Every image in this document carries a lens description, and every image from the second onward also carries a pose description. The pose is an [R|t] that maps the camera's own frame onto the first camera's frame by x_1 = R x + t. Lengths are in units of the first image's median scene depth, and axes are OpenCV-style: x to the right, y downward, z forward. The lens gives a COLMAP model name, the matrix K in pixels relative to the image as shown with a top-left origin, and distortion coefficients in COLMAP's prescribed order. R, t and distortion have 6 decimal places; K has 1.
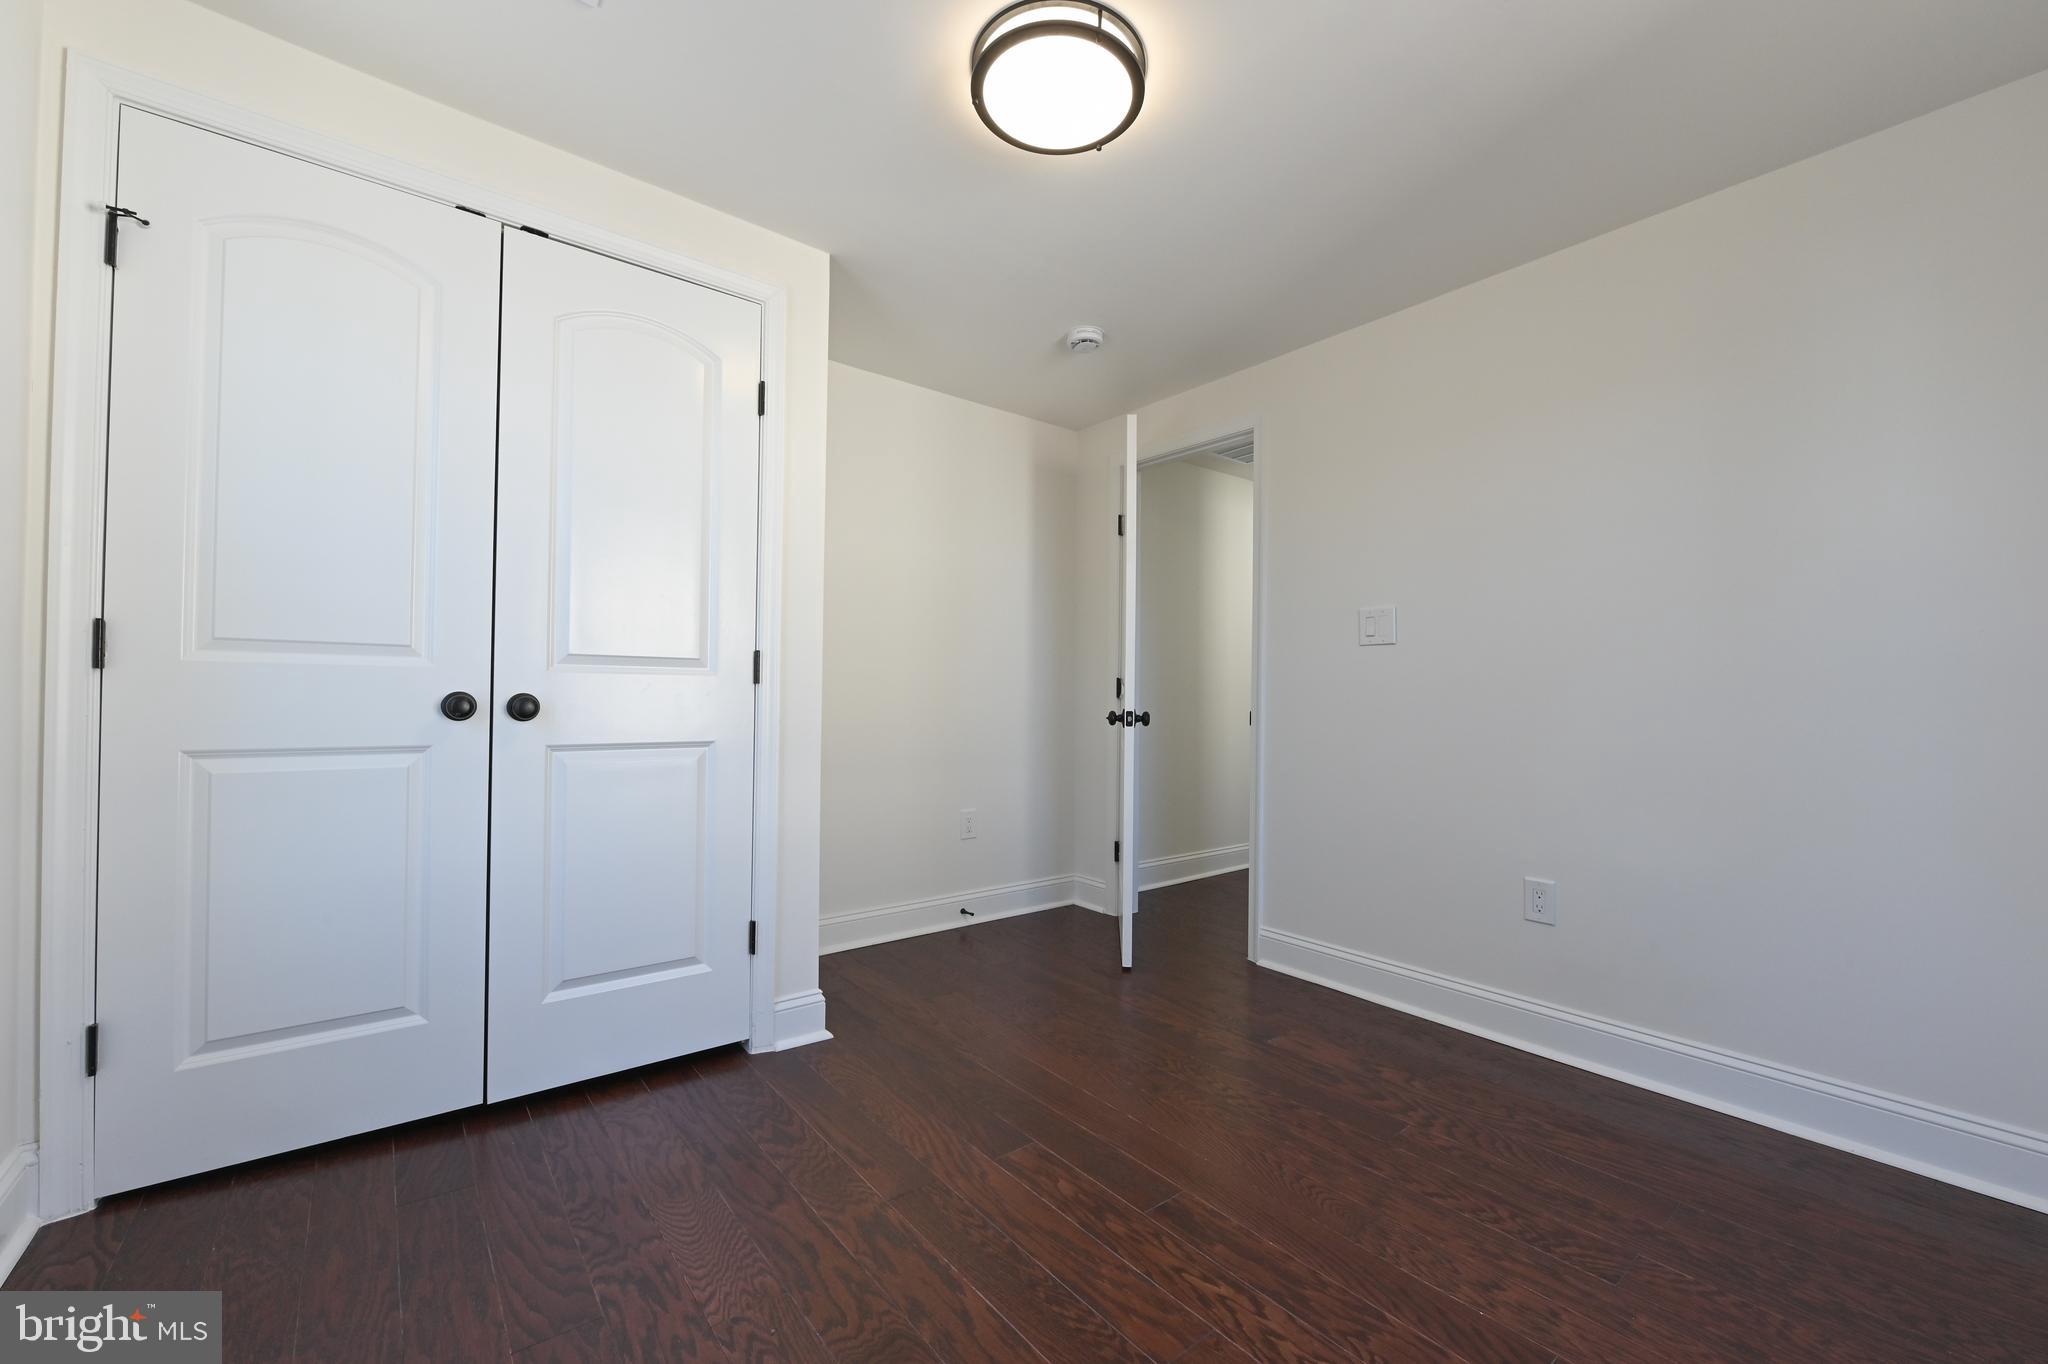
lens RADIAL K [[800.9, 0, 1016.2], [0, 800.9, 689.2], [0, 0, 1]] dist [-0.014067, -0.000225]
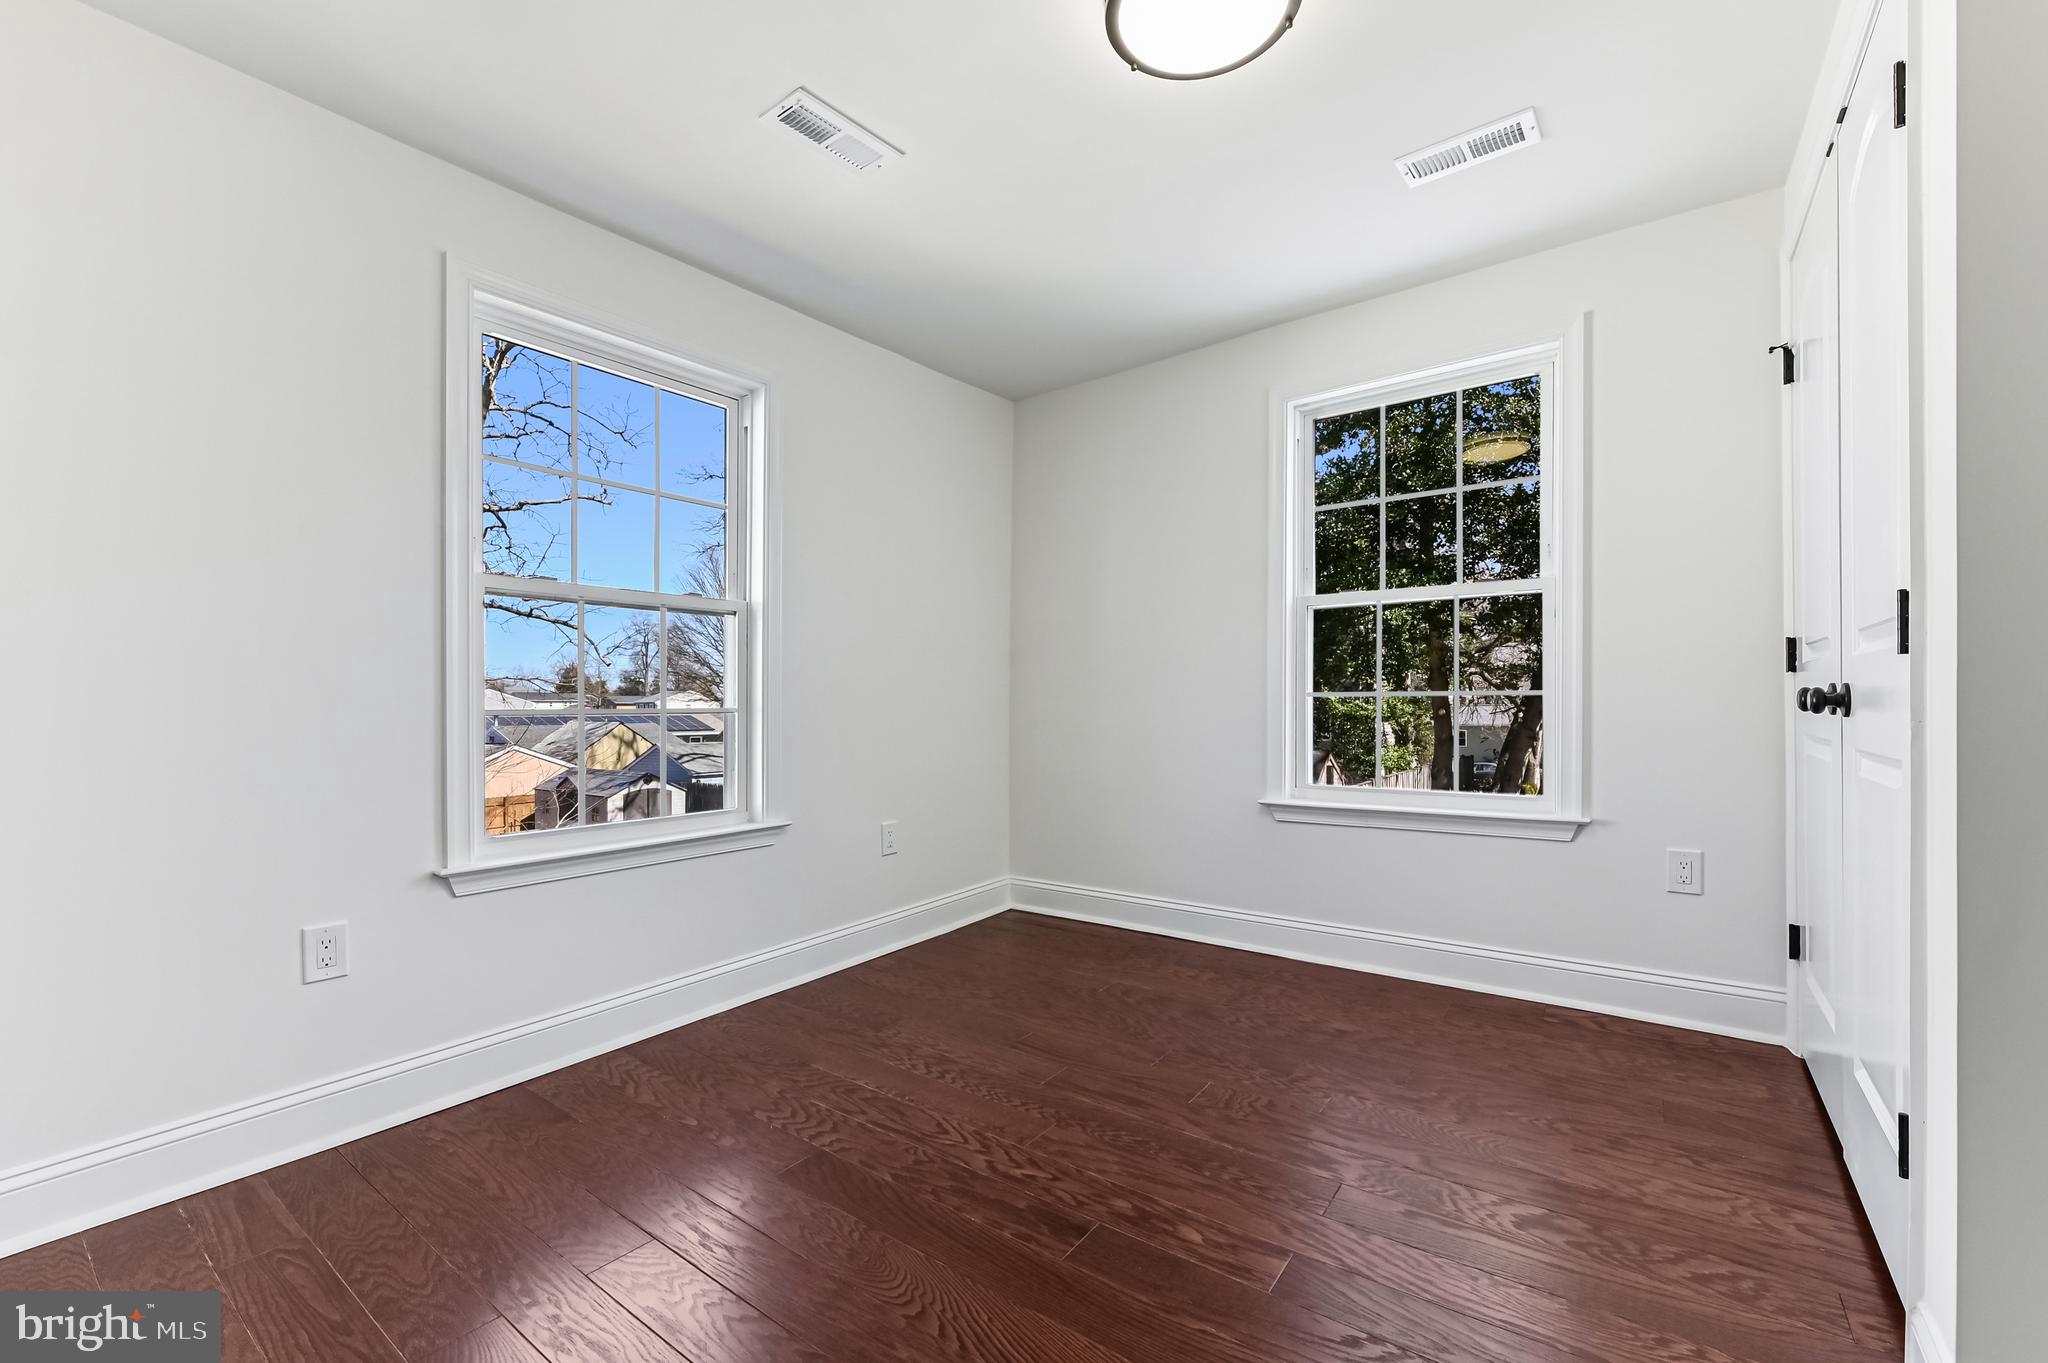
lens RADIAL K [[835.6, 0, 1049.6], [0, 835.6, 695.5], [0, 0, 1]] dist [-0.011463, -0.000262]
pose [[-0.958644, -0.006875, -0.284526, 0.513383], [-0.000030, 0.999711, -0.024054, 0.052277], [0.284609, -0.023051, -0.958367, 1.985423]]
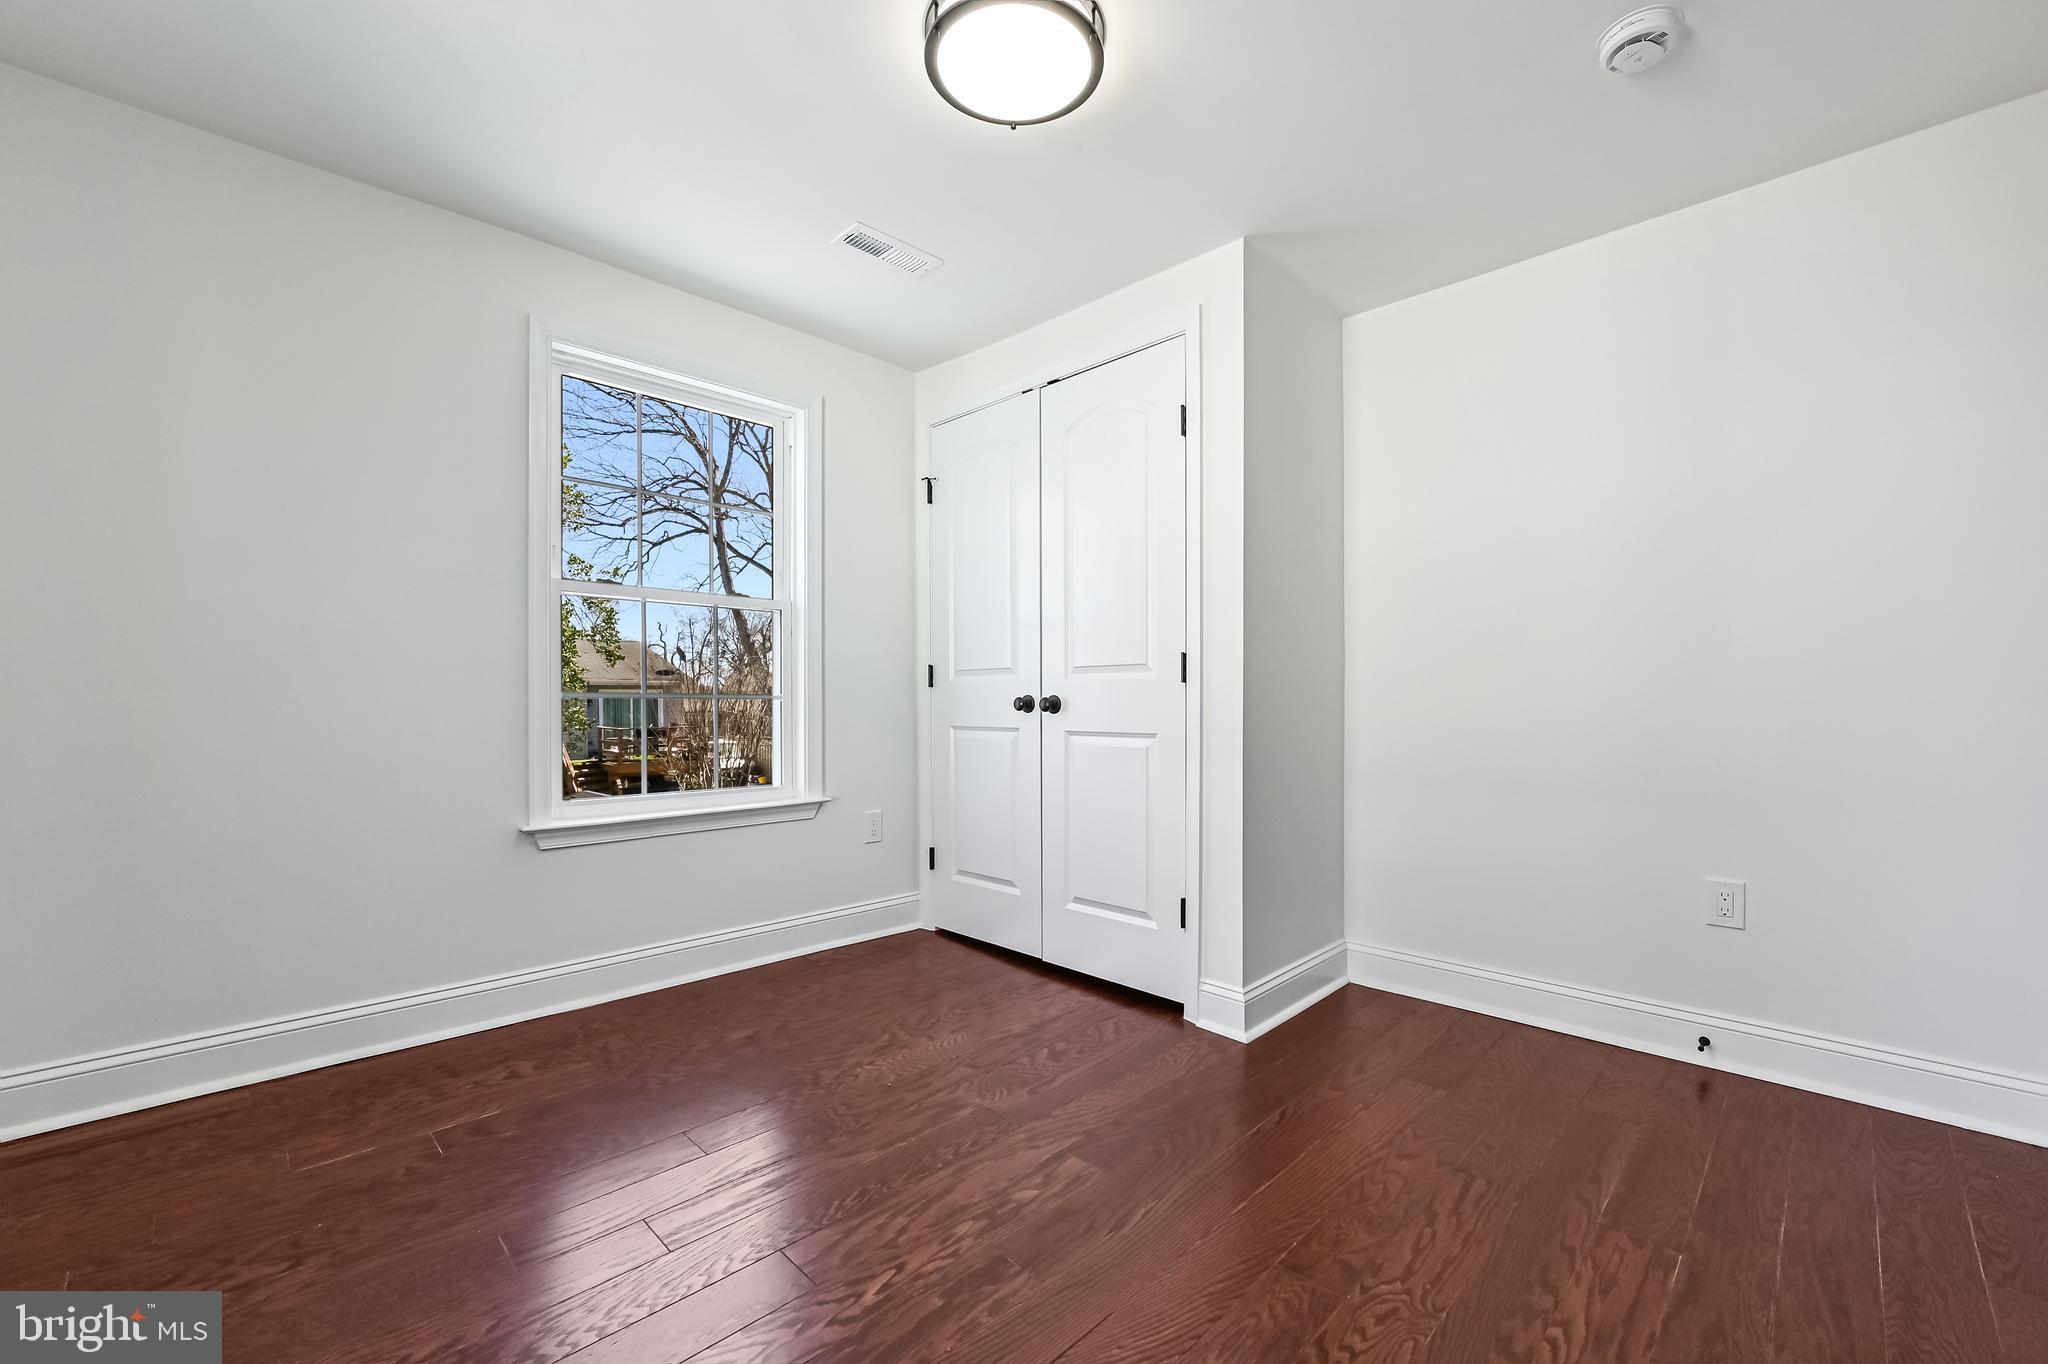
lens RADIAL K [[817.5, 0, 1026.8], [0, 817.5, 699.7], [0, 0, 1]] dist [-0.008543, -0.000509]
pose [[0.126519, -0.014120, -0.991864, 1.122380], [0.010635, 0.999861, -0.012878, 0.042426], [0.991907, -0.008919, 0.126652, 0.944113]]
